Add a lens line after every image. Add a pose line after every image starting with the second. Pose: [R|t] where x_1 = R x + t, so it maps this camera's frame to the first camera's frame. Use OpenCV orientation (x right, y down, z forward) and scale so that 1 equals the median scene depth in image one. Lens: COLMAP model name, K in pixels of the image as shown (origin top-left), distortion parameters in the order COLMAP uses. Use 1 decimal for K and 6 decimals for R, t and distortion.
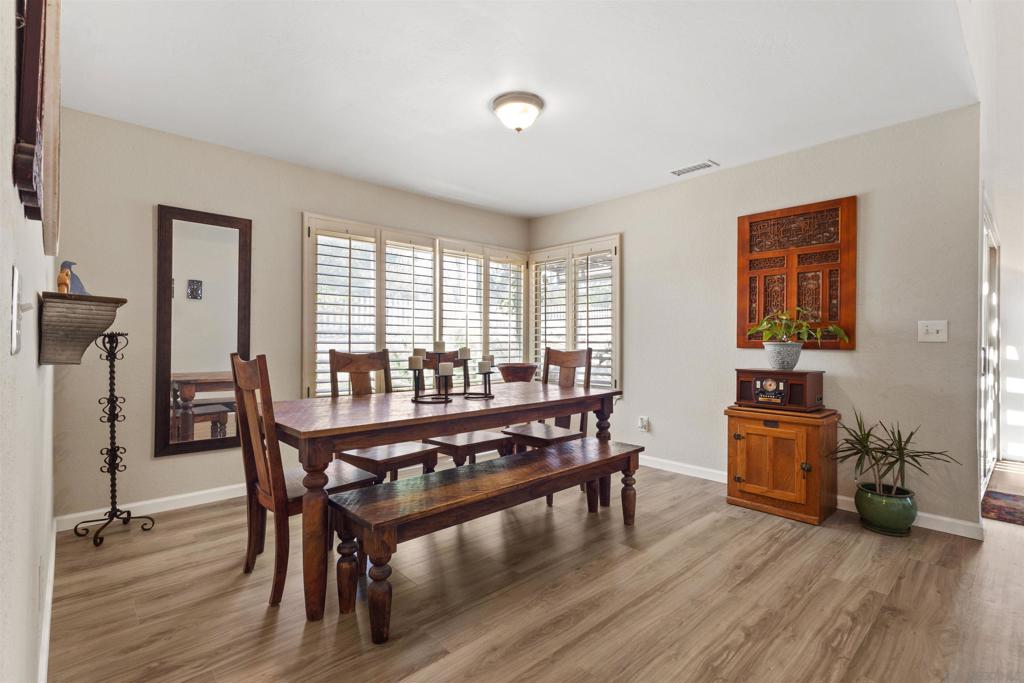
lens RADIAL K [[471.5, 0, 512.0], [0, 471.5, 341.5], [0, 0, 1]] dist [0.002298, 0.000112]
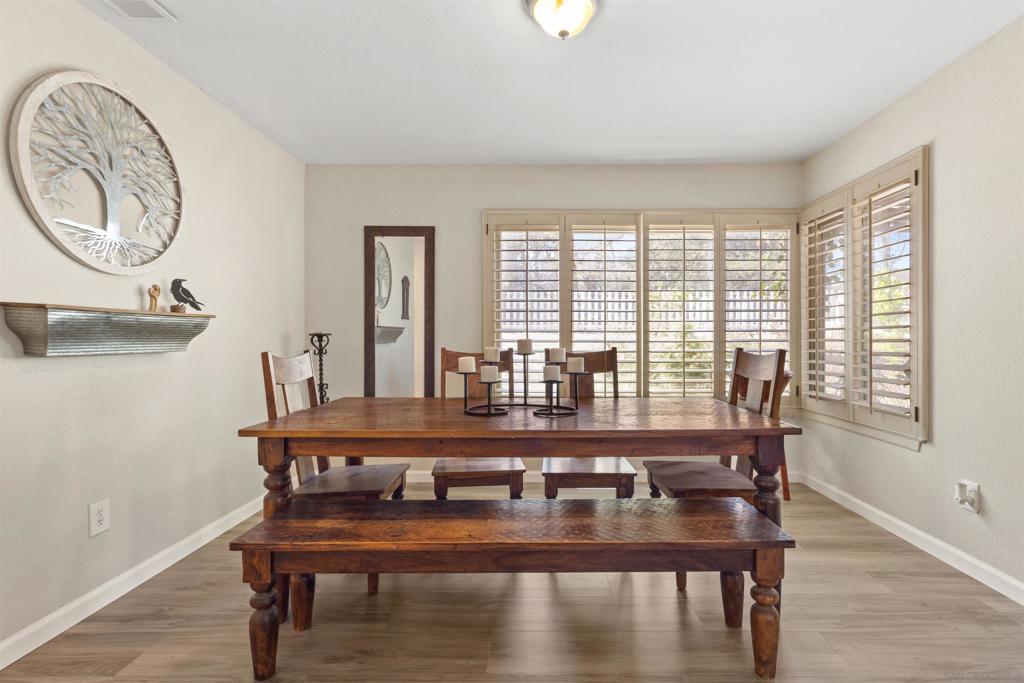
lens RADIAL K [[487.1, 0, 518.3], [0, 487.1, 345.4], [0, 0, 1]] dist [0.011954, 0.000122]
pose [[0.738188, 0.006296, -0.674566, 0.304066], [0.001205, 0.999943, 0.010652, 0.000474], [0.674594, -0.008676, 0.738138, 0.281590]]
